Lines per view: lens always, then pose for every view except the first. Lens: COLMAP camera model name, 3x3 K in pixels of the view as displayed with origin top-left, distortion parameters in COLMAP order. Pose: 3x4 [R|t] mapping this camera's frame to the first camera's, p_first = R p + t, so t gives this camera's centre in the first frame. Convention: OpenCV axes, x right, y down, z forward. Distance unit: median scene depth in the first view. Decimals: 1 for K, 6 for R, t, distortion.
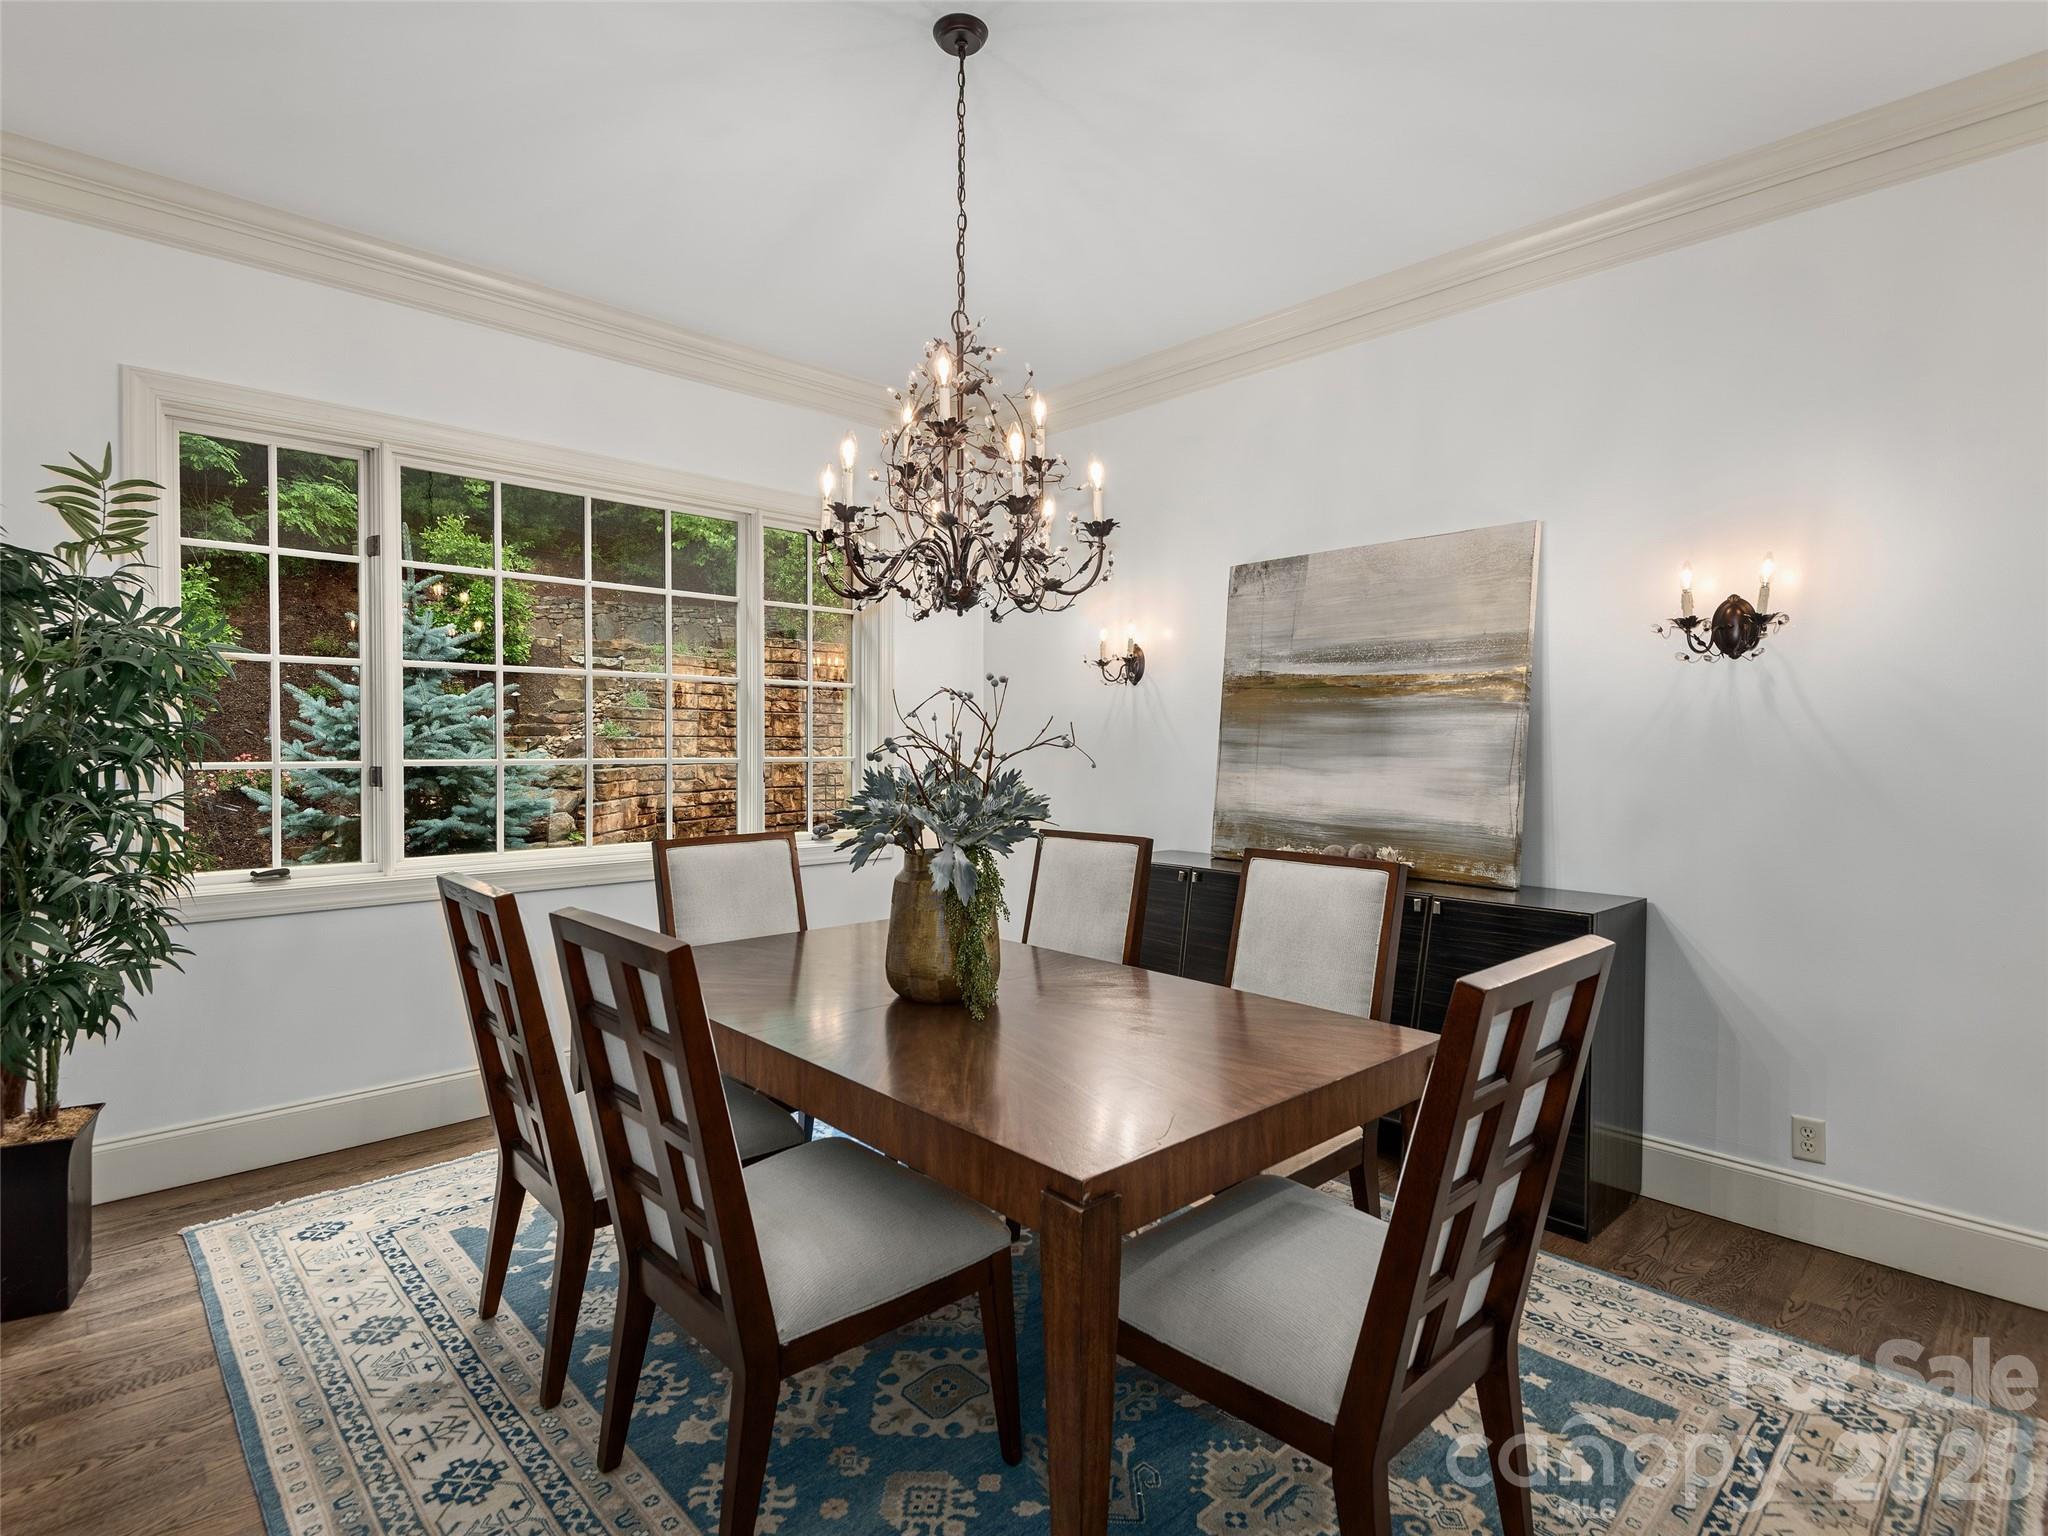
lens RADIAL K [[1030.8, 0, 1017.5], [0, 1030.8, 764.4], [0, 0, 1]] dist [0.028488, -0.000928]
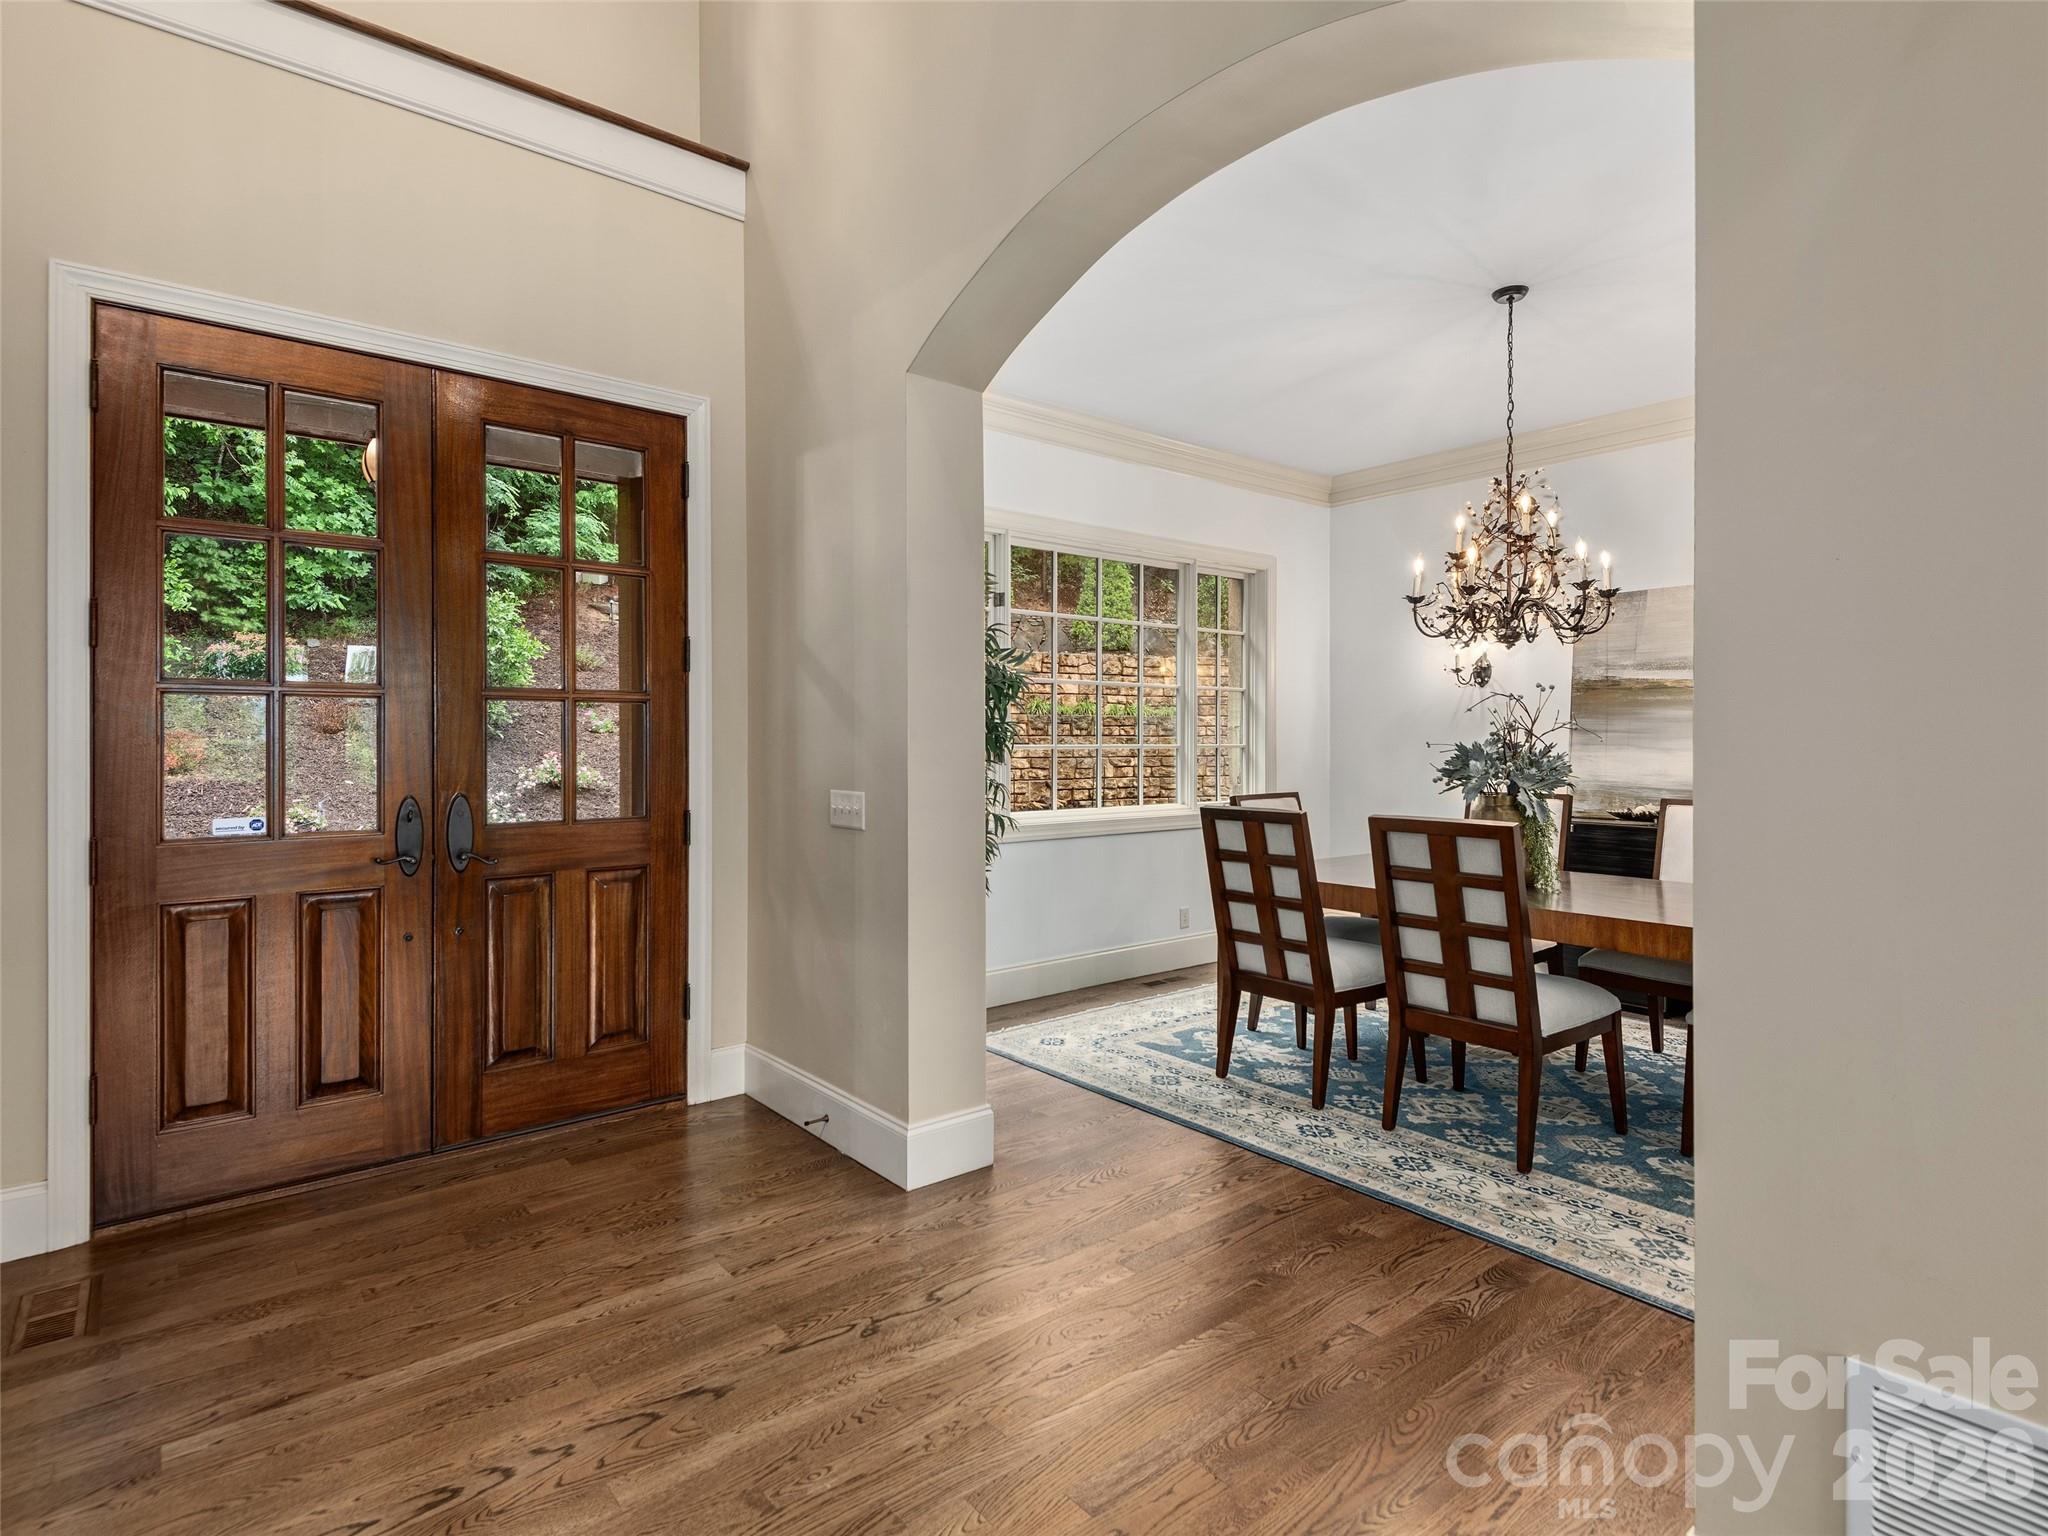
lens RADIAL K [[1030.8, 0, 1017.5], [0, 1030.8, 764.4], [0, 0, 1]] dist [0.028488, -0.000928]
pose [[0.997314, -0.006599, -0.072951, -0.534044], [0.006994, 0.999962, 0.005171, 0.014552], [0.072914, -0.005667, 0.997322, -0.500327]]
